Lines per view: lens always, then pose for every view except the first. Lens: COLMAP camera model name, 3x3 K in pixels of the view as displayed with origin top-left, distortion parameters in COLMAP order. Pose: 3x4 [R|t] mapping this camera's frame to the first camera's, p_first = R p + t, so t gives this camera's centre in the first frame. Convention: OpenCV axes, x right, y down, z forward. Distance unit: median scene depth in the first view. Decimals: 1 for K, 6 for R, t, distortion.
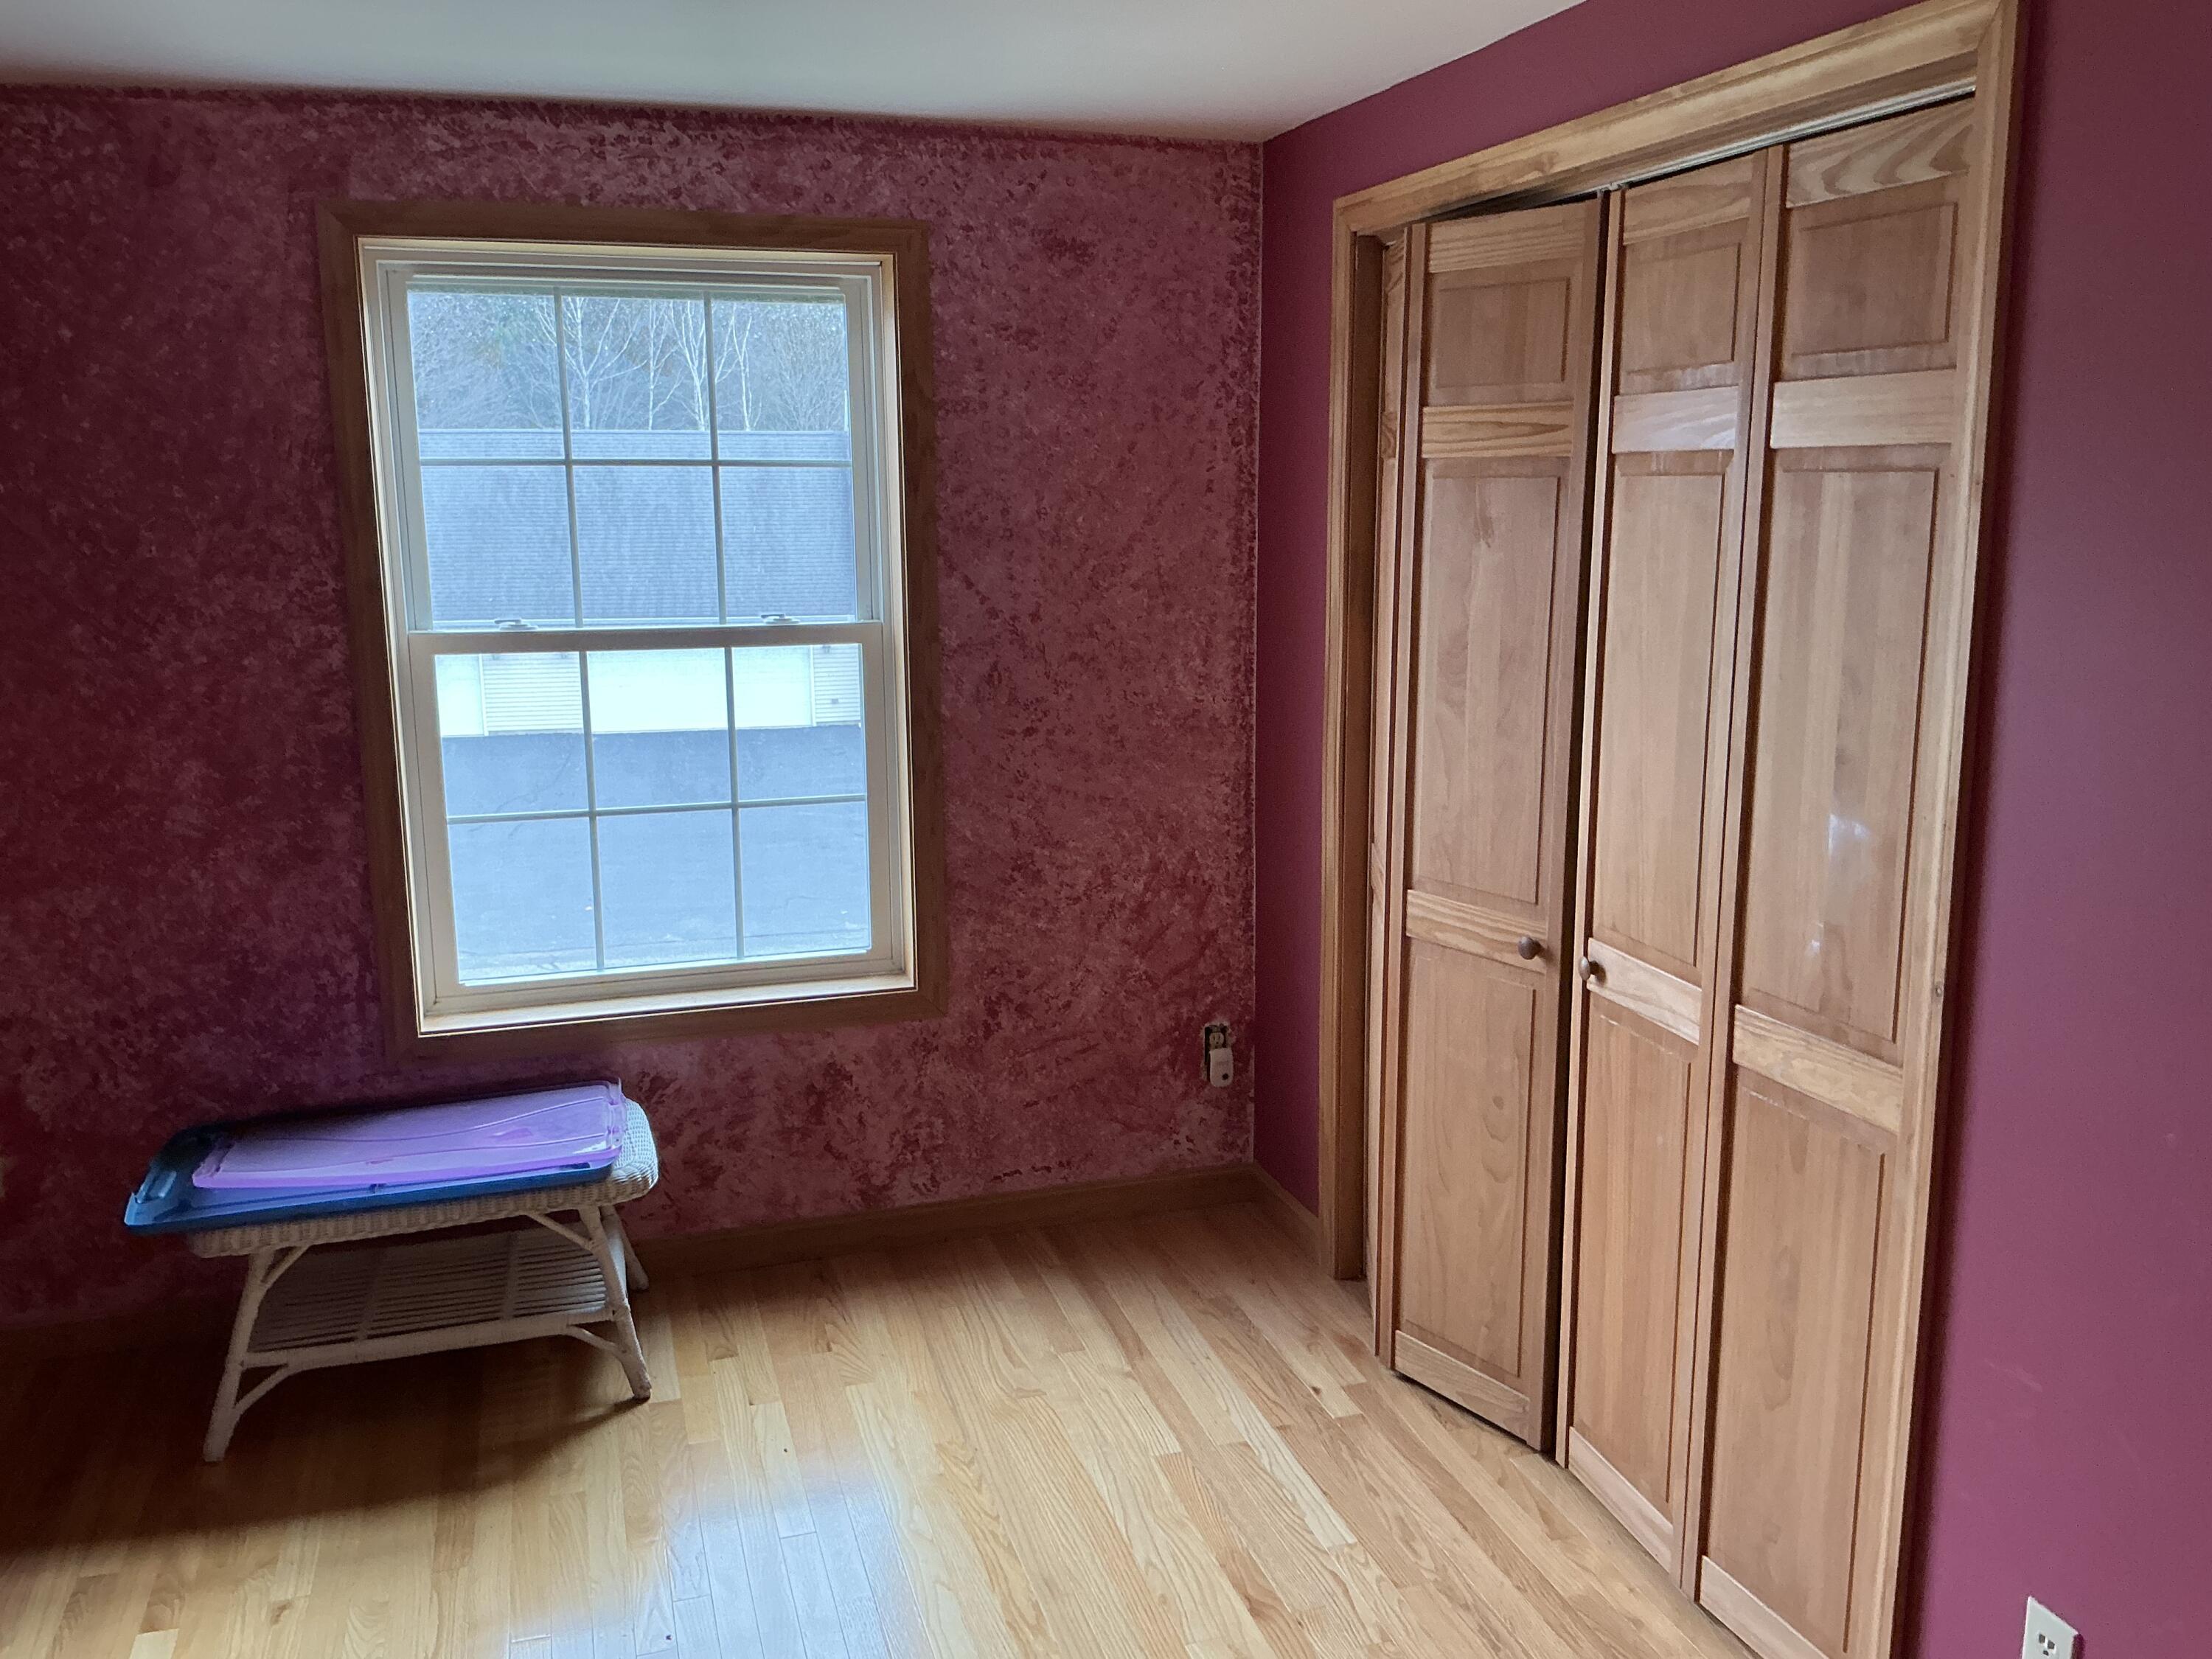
lens RADIAL K [[1836.2, 0, 1120.3], [0, 1836.2, 821.9], [0, 0, 1]] dist [0.086951, -0.164349]
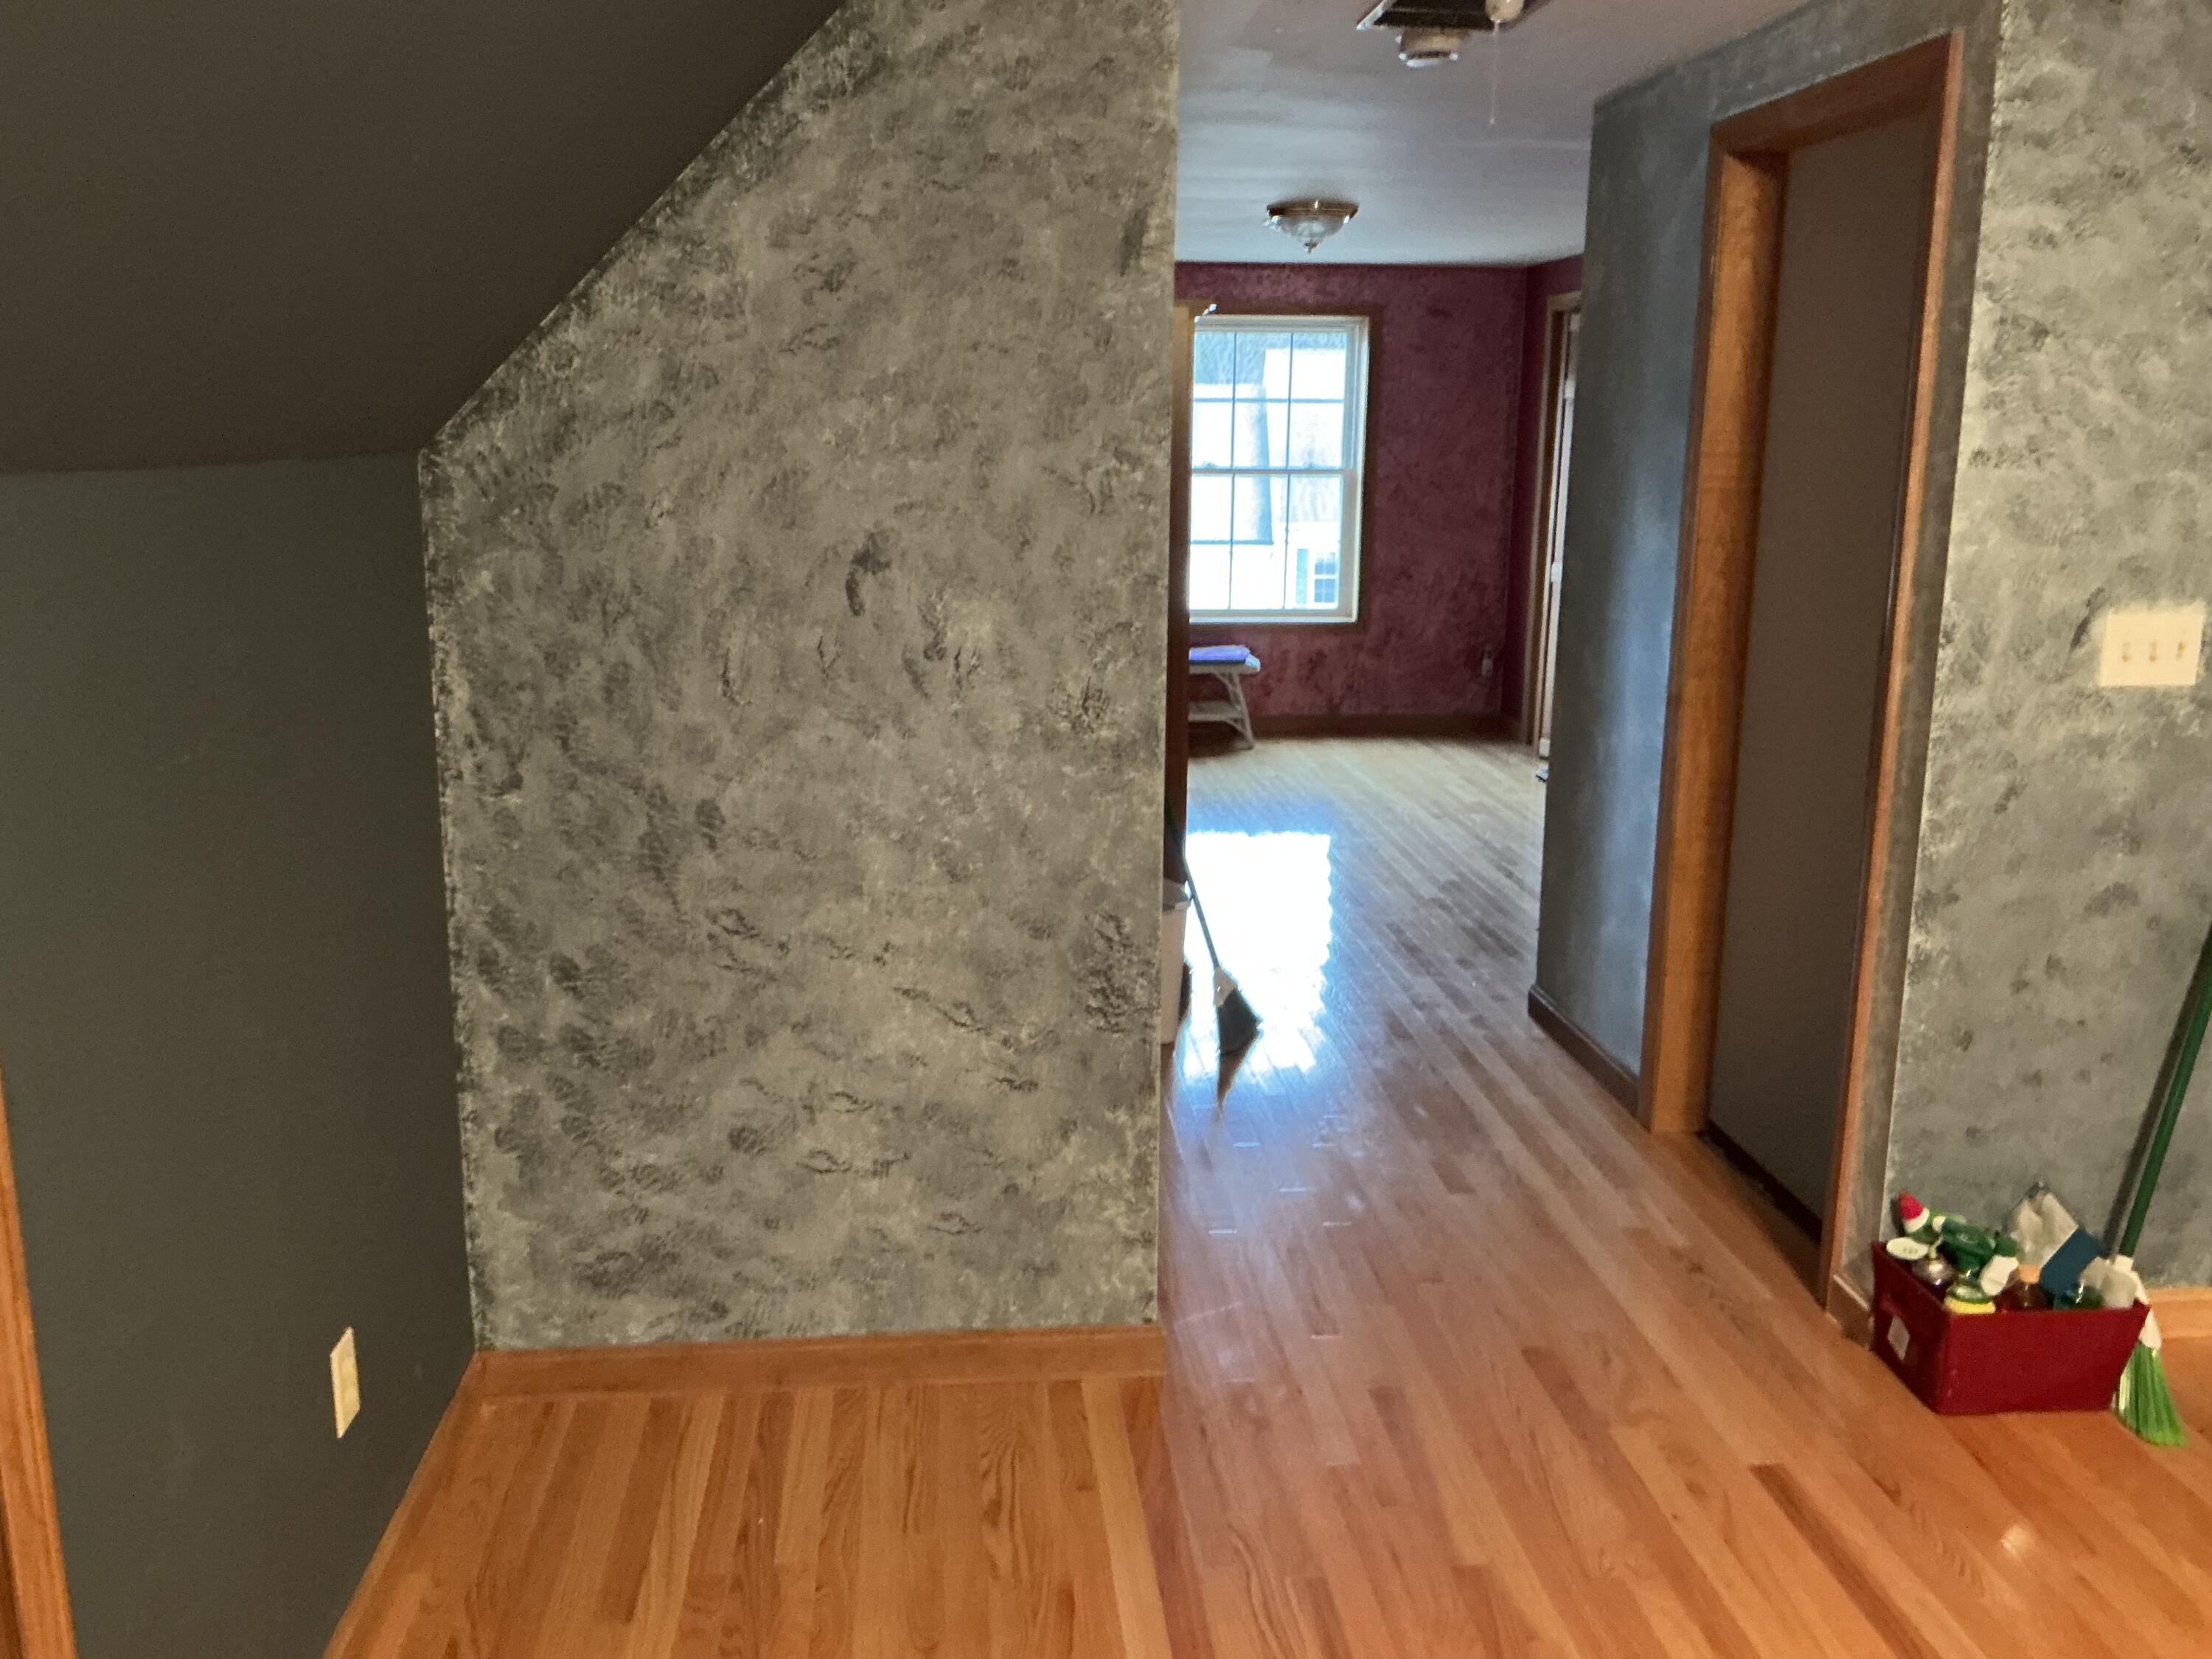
lens RADIAL K [[1836.2, 0, 1087.4], [0, 1836.2, 824.2], [0, 0, 1]] dist [0.086951, -0.164349]
pose [[0.974401, 0.060067, -0.216645, 0.094403], [-0.054828, 0.998041, 0.030118, 0.340771], [0.218030, -0.017469, 0.975786, -1.616402]]
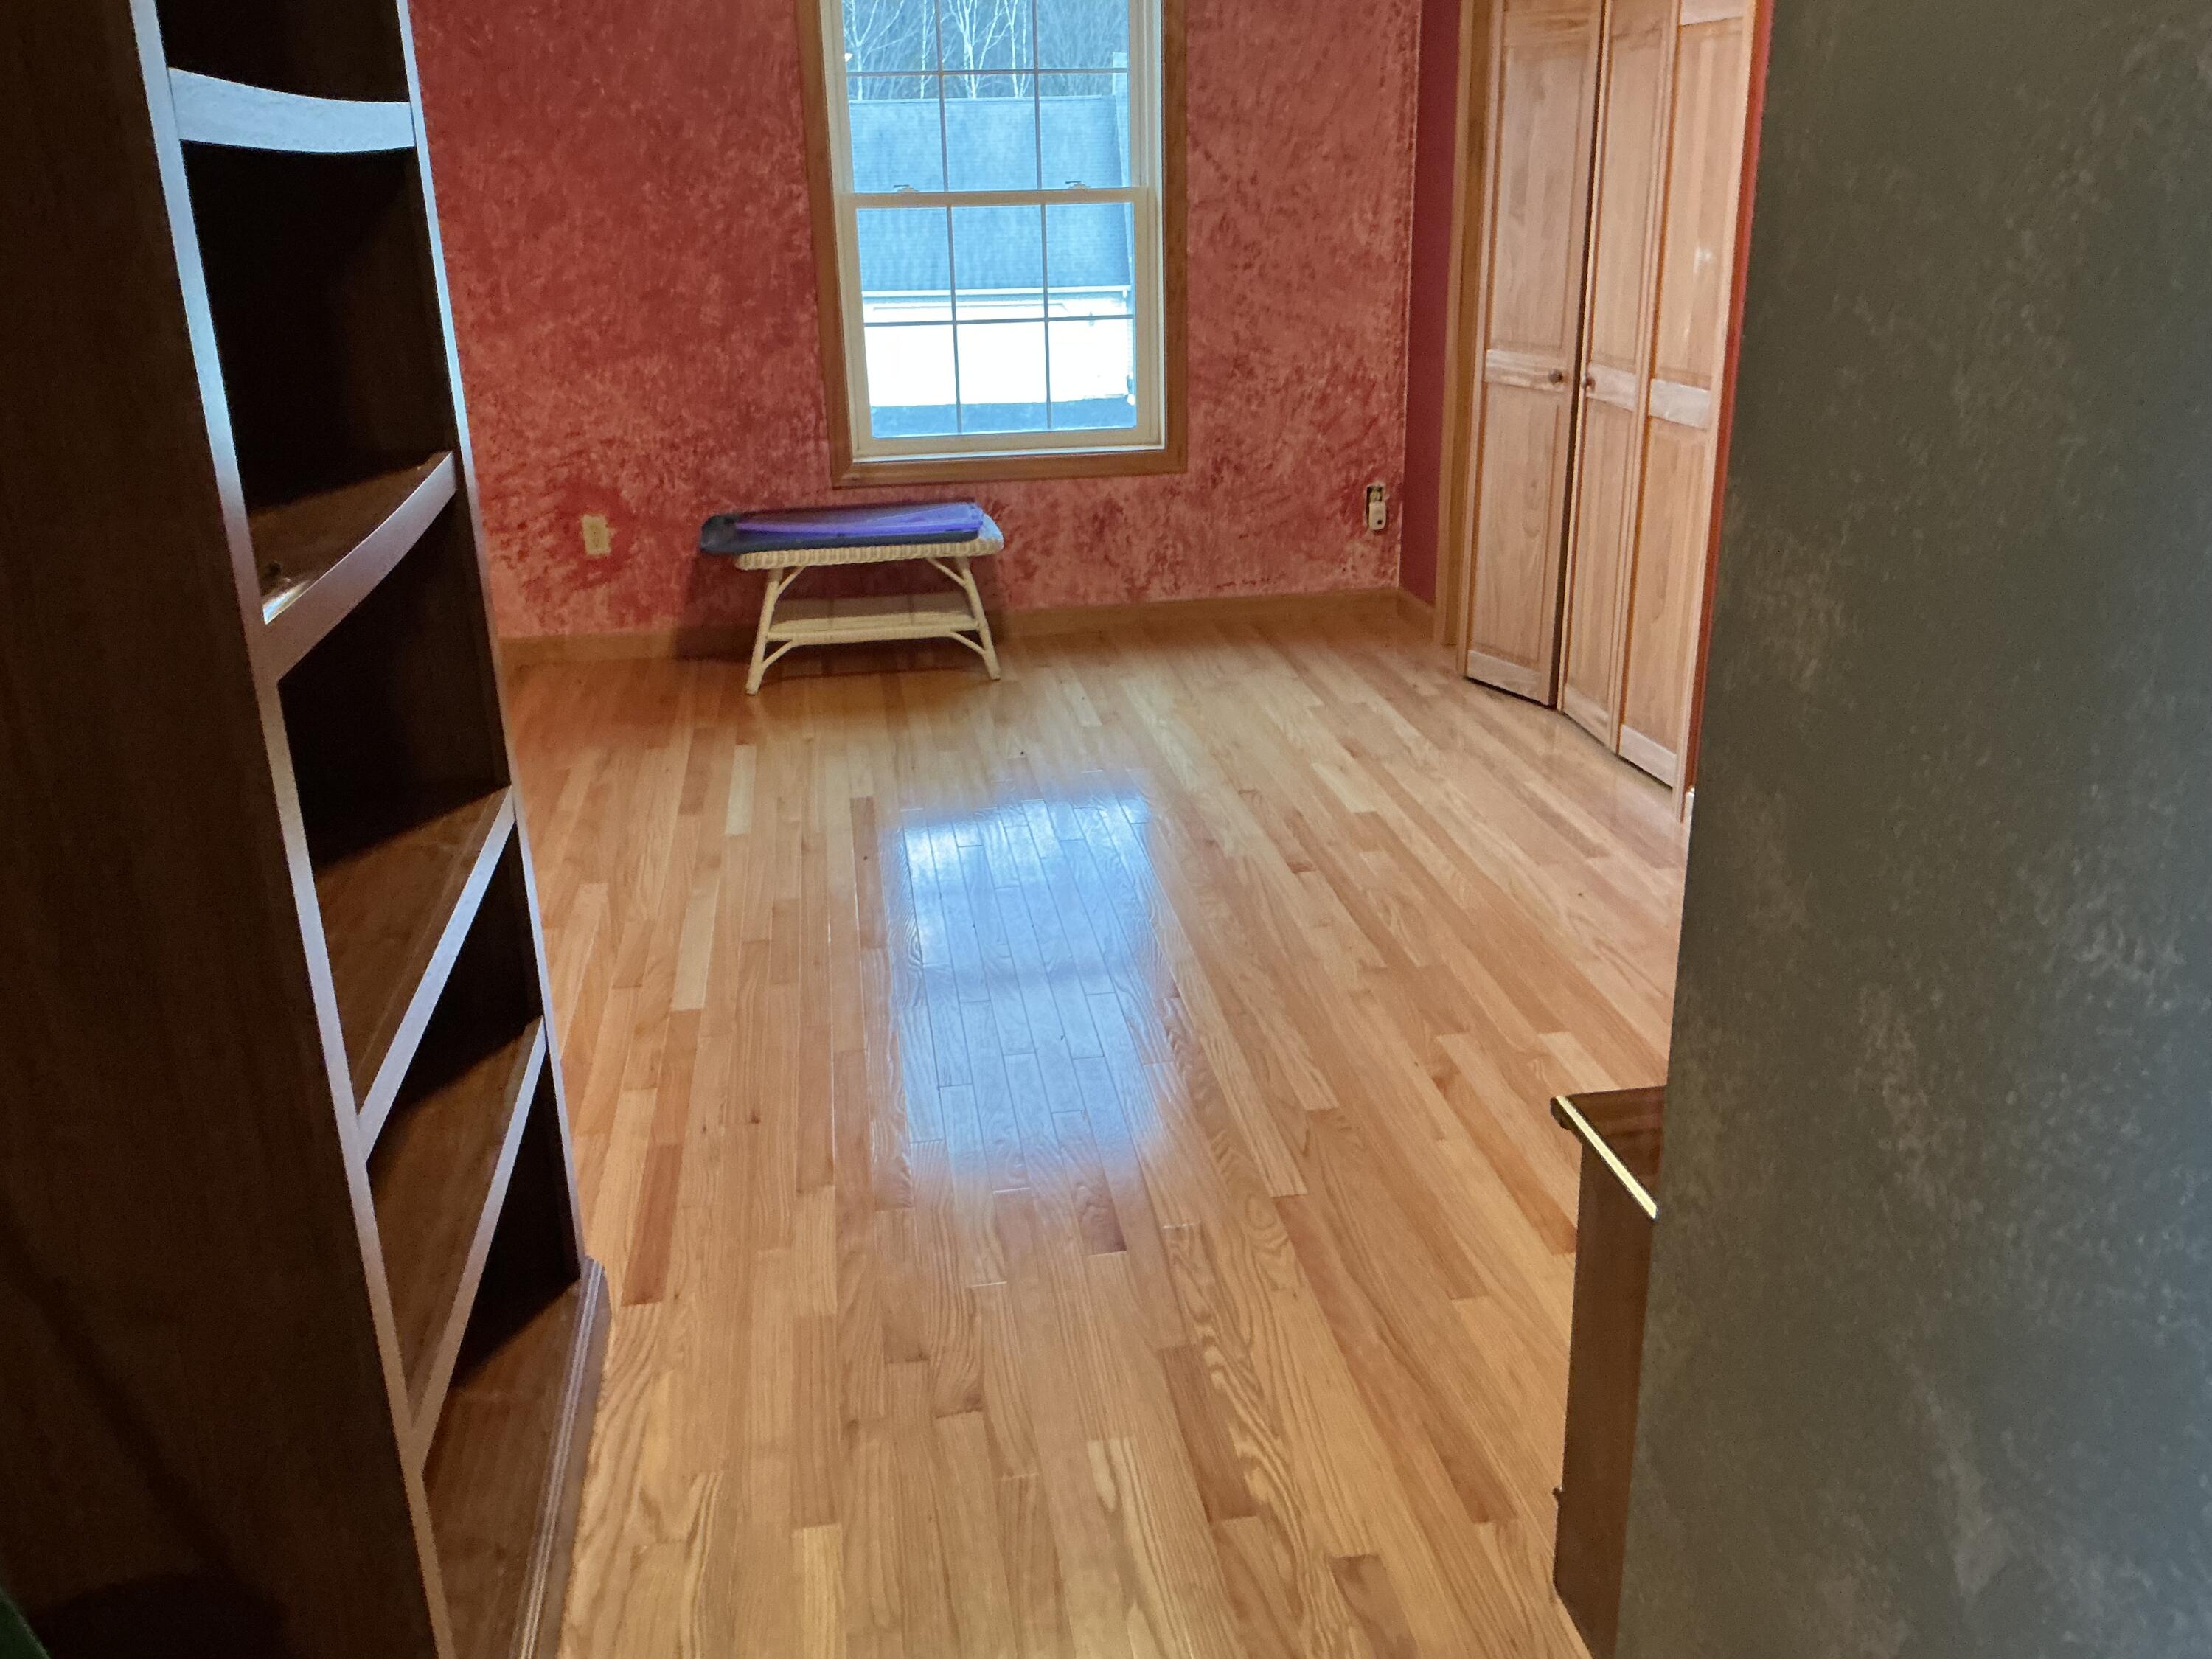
lens RADIAL K [[1836.2, 0, 1108.6], [0, 1836.2, 827.0], [0, 0, 1]] dist [0.086951, -0.164349]
pose [[0.989238, 0.035763, -0.141875, 0.071463], [-0.011995, 0.986226, 0.164970, 0.164011], [0.145820, -0.161493, 0.976041, -0.559363]]
